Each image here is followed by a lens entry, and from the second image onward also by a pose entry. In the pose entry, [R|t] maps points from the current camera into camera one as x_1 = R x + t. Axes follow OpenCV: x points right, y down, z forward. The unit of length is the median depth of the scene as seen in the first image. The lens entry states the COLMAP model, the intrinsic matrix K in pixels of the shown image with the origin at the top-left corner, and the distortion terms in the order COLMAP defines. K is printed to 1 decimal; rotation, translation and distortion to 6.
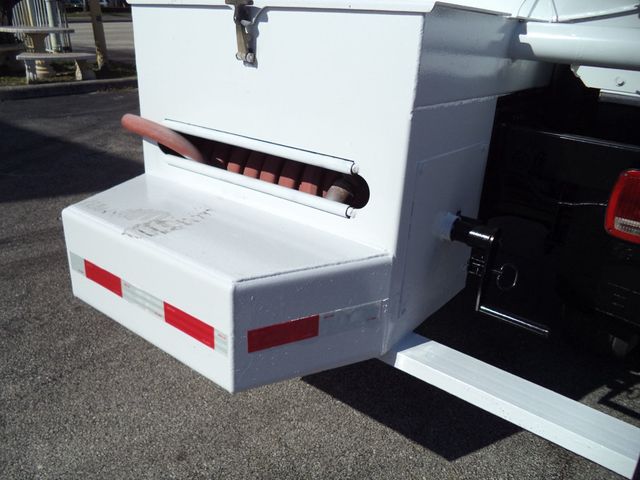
lens RADIAL K [[516.1, 0, 318.3], [0, 516.1, 242.2], [0, 0, 1]] dist [-0.028318, 0.000541]
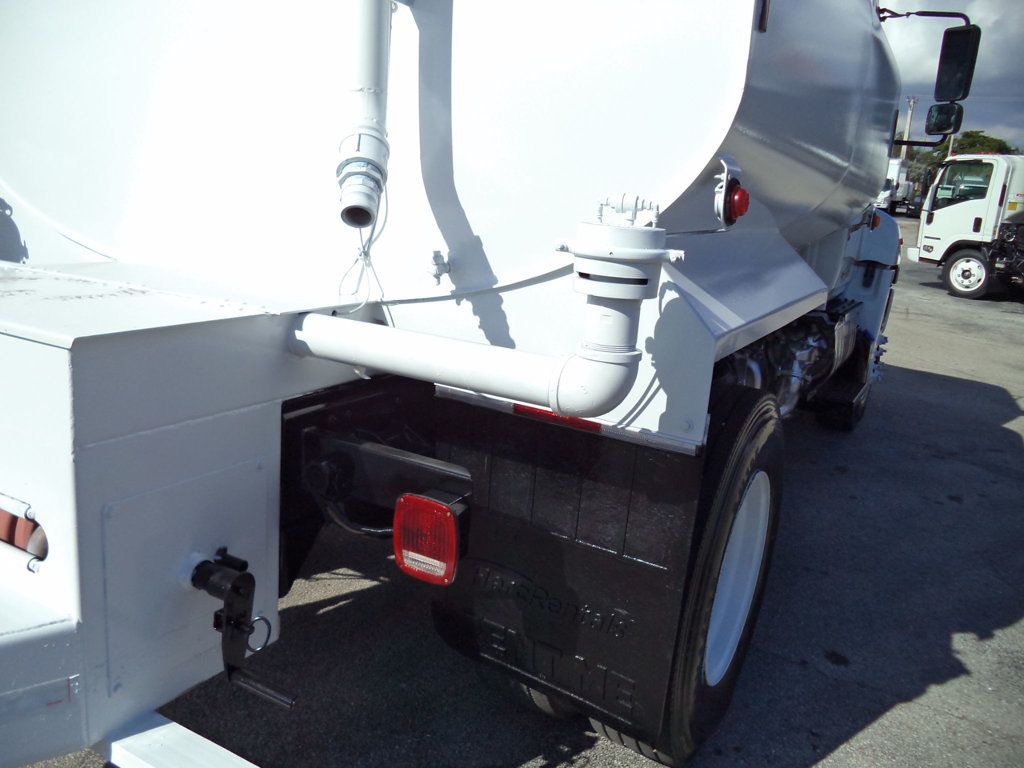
lens RADIAL K [[825.7, 0, 503.1], [0, 825.7, 393.4], [0, 0, 1]] dist [-0.028318, 0.000541]
pose [[0.985650, -0.013597, 0.168254, 0.556958], [0.039631, 0.987530, -0.152362, -0.097200], [-0.164085, 0.156844, 0.973897, -0.384047]]
